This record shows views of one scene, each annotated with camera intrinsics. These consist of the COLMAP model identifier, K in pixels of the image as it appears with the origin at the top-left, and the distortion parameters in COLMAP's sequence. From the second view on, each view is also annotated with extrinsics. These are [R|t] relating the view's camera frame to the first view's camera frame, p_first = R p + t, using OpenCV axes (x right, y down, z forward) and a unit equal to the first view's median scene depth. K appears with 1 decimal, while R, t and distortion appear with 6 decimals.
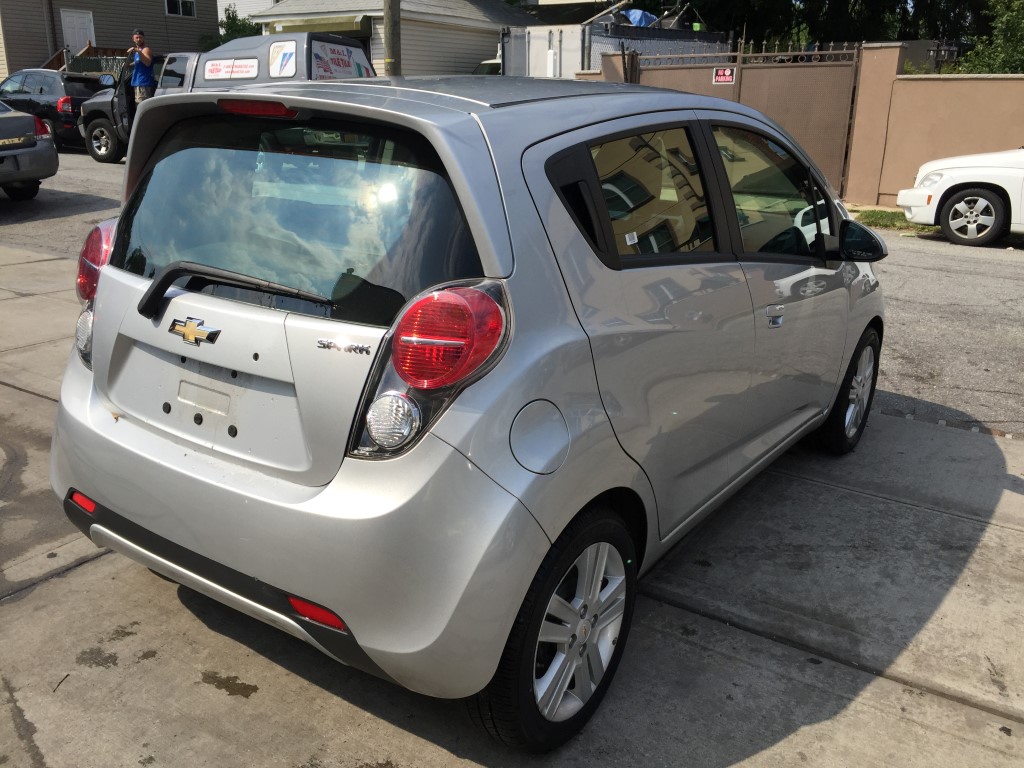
lens RADIAL K [[878.2, 0, 505.5], [0, 878.2, 384.2], [0, 0, 1]] dist [0.068401, -0.100243]
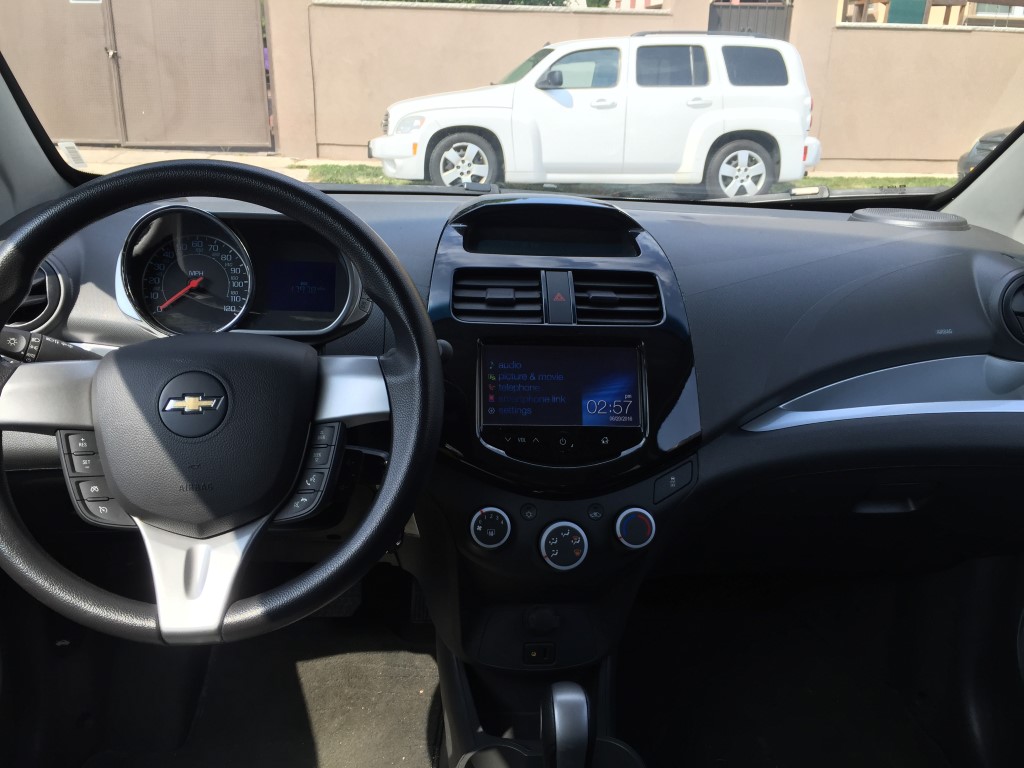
lens RADIAL K [[878.2, 0, 518.9], [0, 878.2, 383.1], [0, 0, 1]] dist [0.068401, -0.100243]
pose [[0.771667, -0.212006, 0.599653, 0.021120], [0.182548, 0.976969, 0.110491, -0.211316], [-0.609267, 0.024203, 0.792596, 0.912675]]
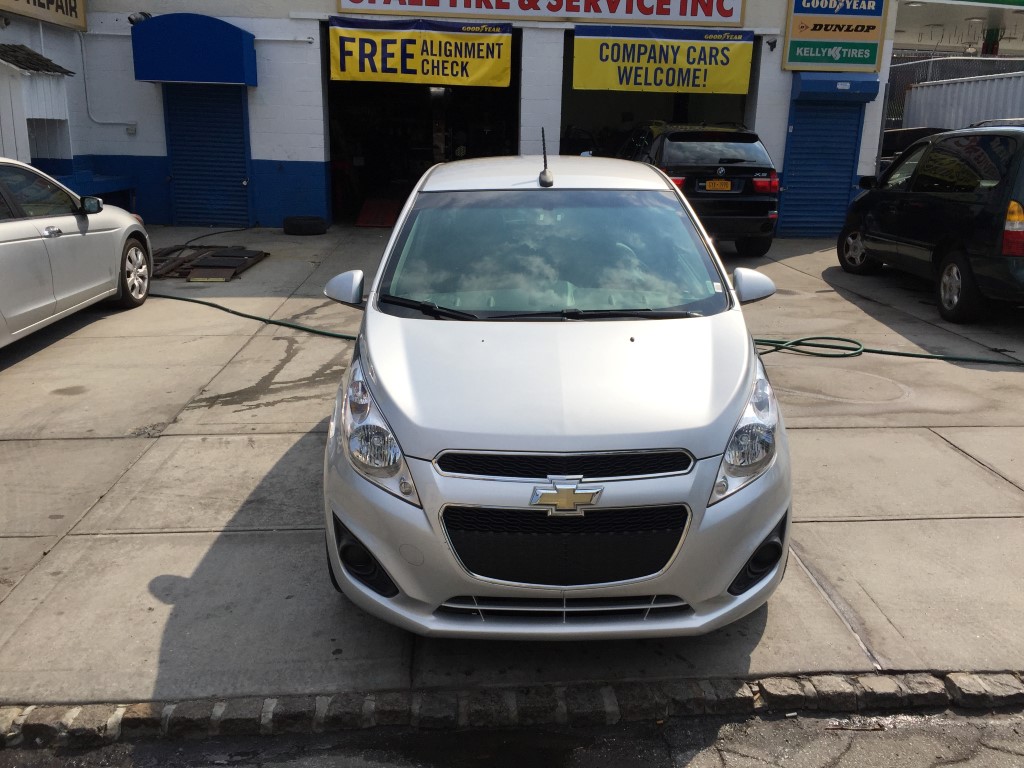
lens RADIAL K [[878.2, 0, 513.0], [0, 878.2, 380.6], [0, 0, 1]] dist [0.068401, -0.100243]
pose [[-0.809563, 0.126704, -0.573196, 0.919252], [-0.202195, 0.856497, 0.474900, -0.661396], [0.551113, 0.500359, -0.667770, 1.982596]]
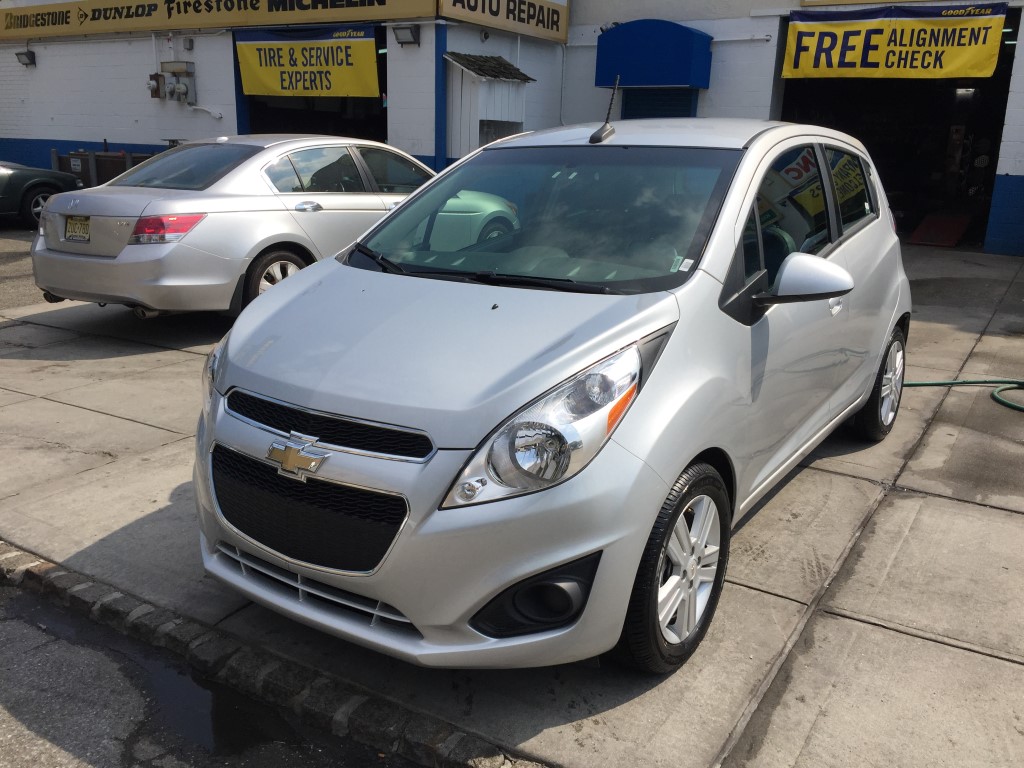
lens RADIAL K [[878.2, 0, 512.4], [0, 878.2, 384.9], [0, 0, 1]] dist [0.068401, -0.100243]
pose [[-0.999085, -0.039078, -0.017373, 0.272615], [-0.042299, 0.843124, 0.536052, -0.637899], [-0.006301, 0.536297, -0.844006, 2.095374]]
